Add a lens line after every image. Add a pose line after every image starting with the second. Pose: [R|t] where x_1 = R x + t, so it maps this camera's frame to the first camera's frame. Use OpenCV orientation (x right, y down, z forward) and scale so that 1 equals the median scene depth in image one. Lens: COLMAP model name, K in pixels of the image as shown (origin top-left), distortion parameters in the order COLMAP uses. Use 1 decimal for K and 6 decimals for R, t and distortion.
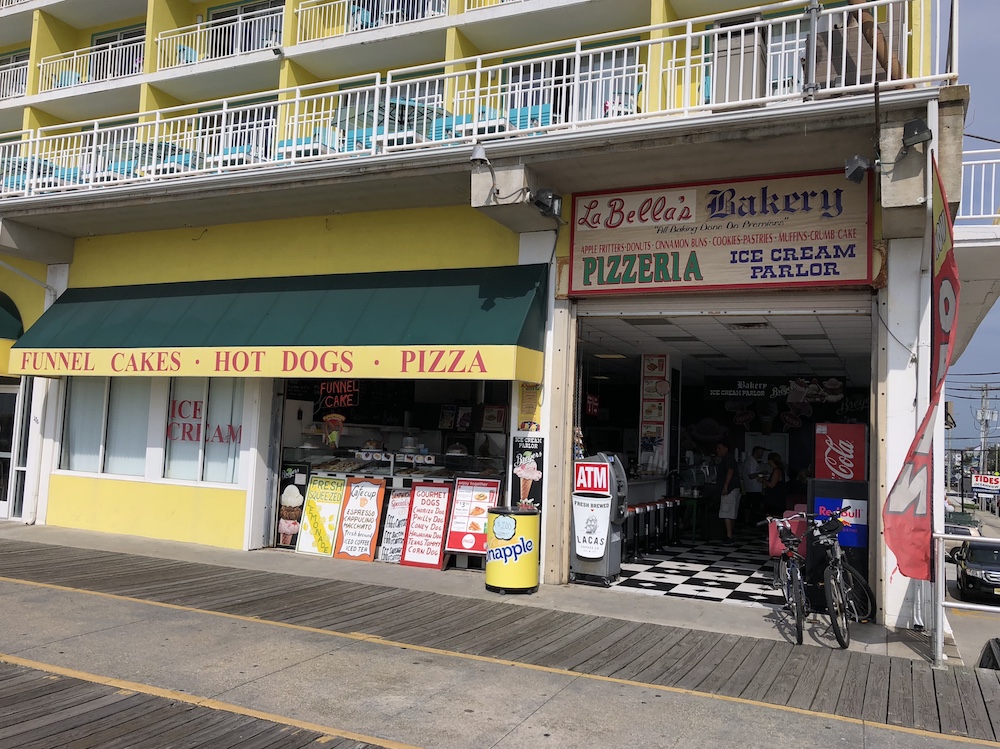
lens RADIAL K [[819.8, 0, 500.0], [0, 819.8, 374.5], [0, 0, 1]] dist [0.001516, 0.000631]
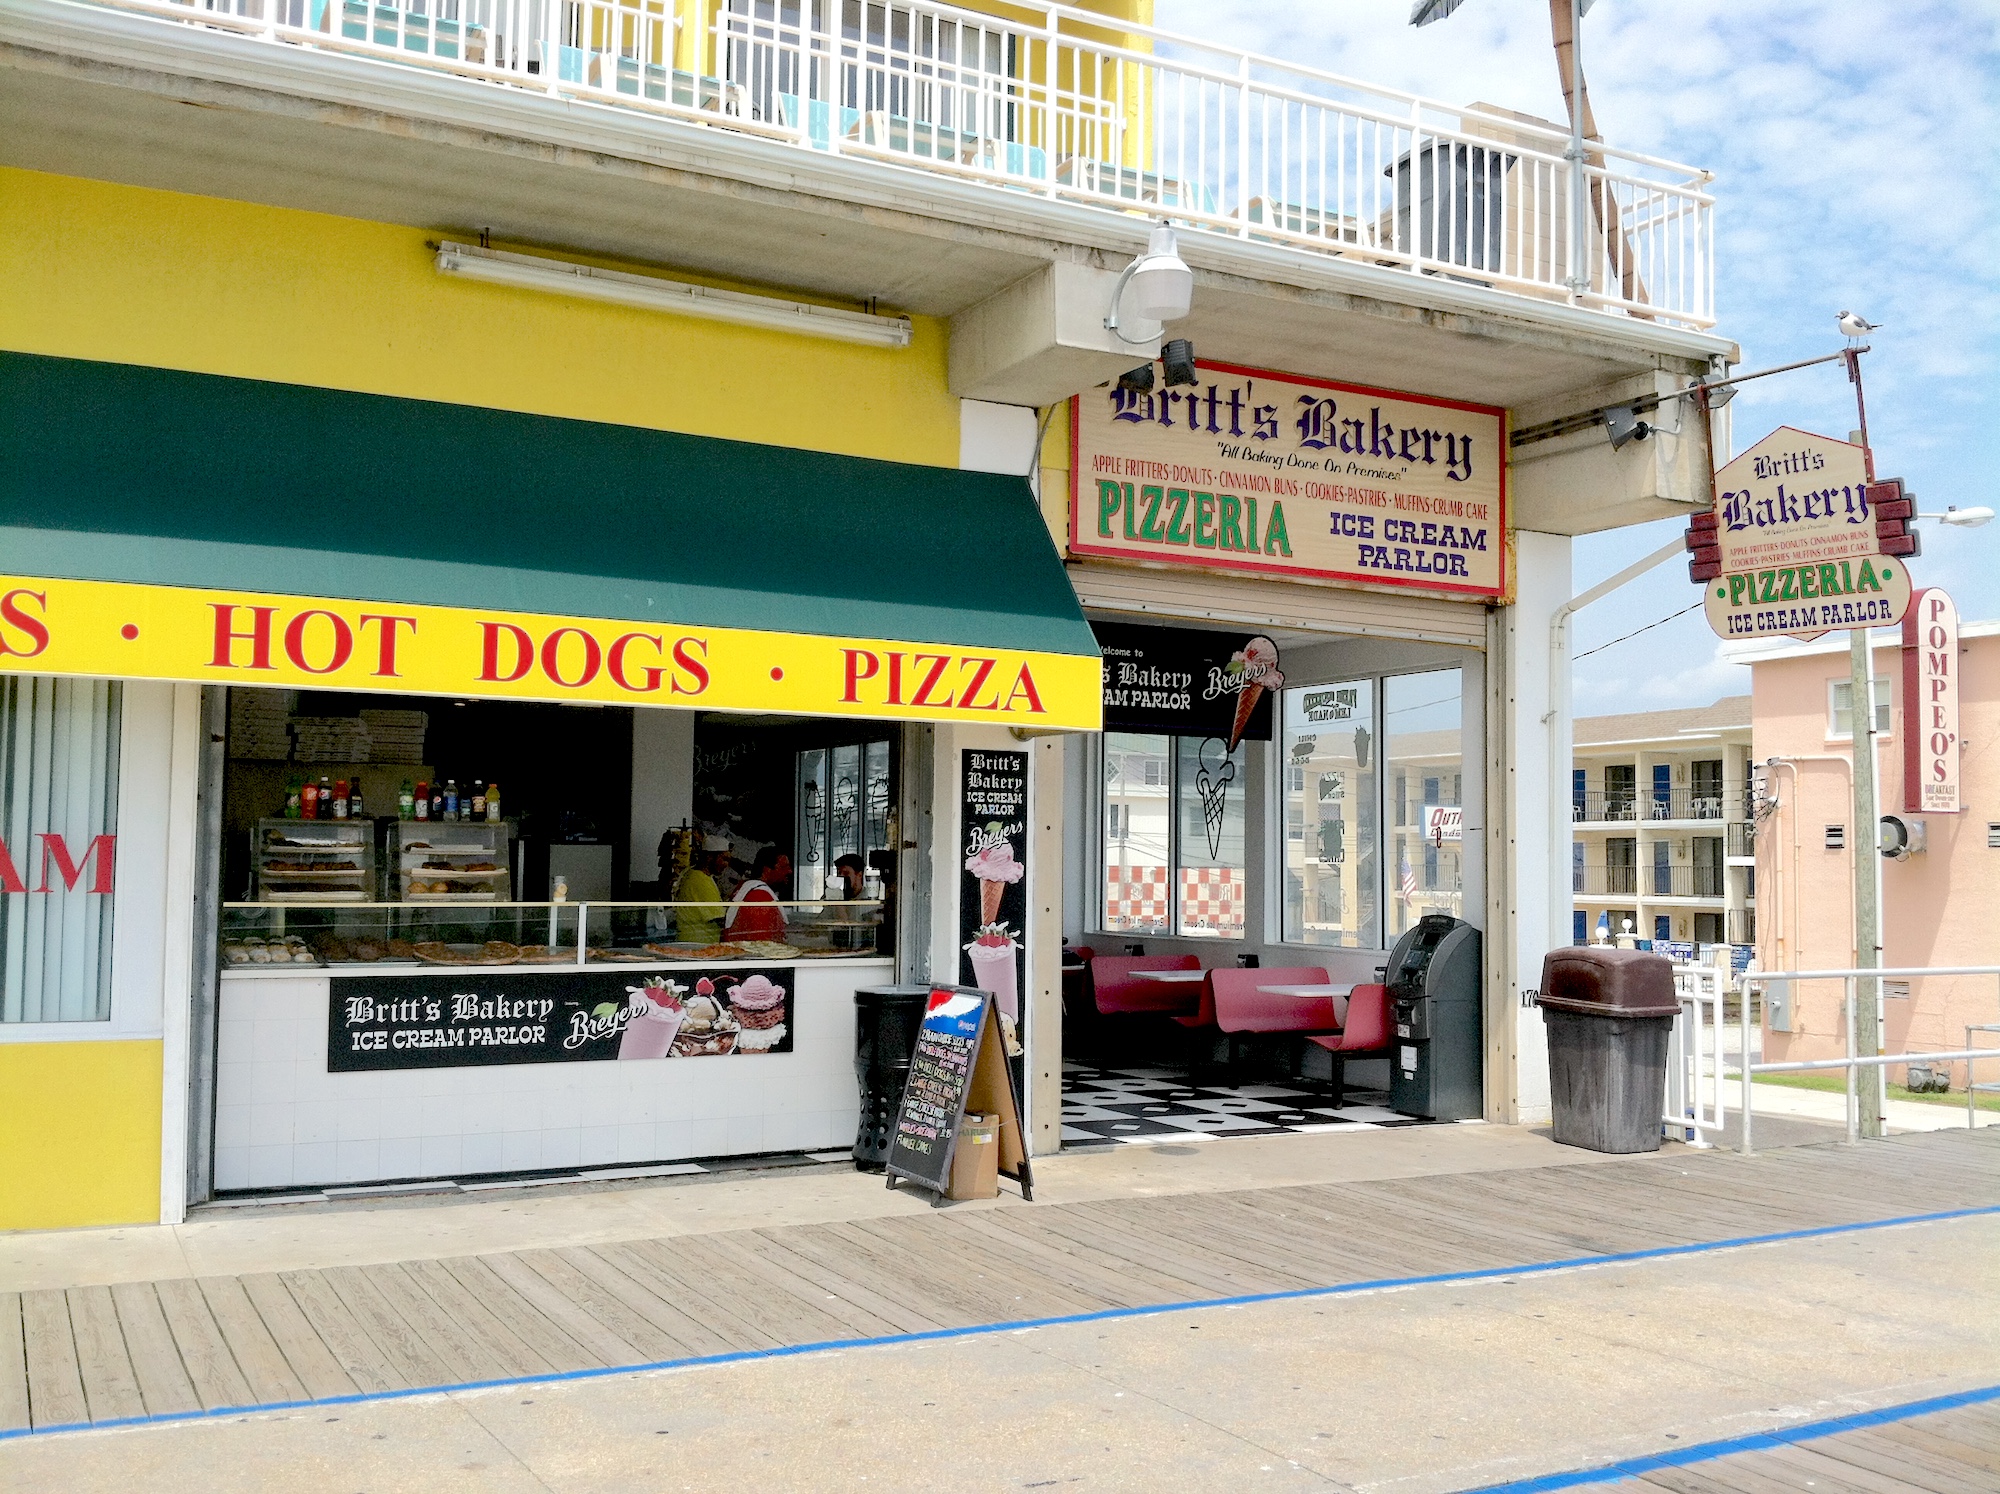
lens RADIAL K [[1901.8, 0, 1000.0], [0, 1901.8, 747.0], [0, 0, 1]] dist [0.065125, 0.005625]
pose [[0.599756, 0.014624, 0.800049, -0.861902], [-0.049428, 0.998601, 0.018801, -0.002024], [-0.798655, -0.050821, 0.599639, 0.369242]]
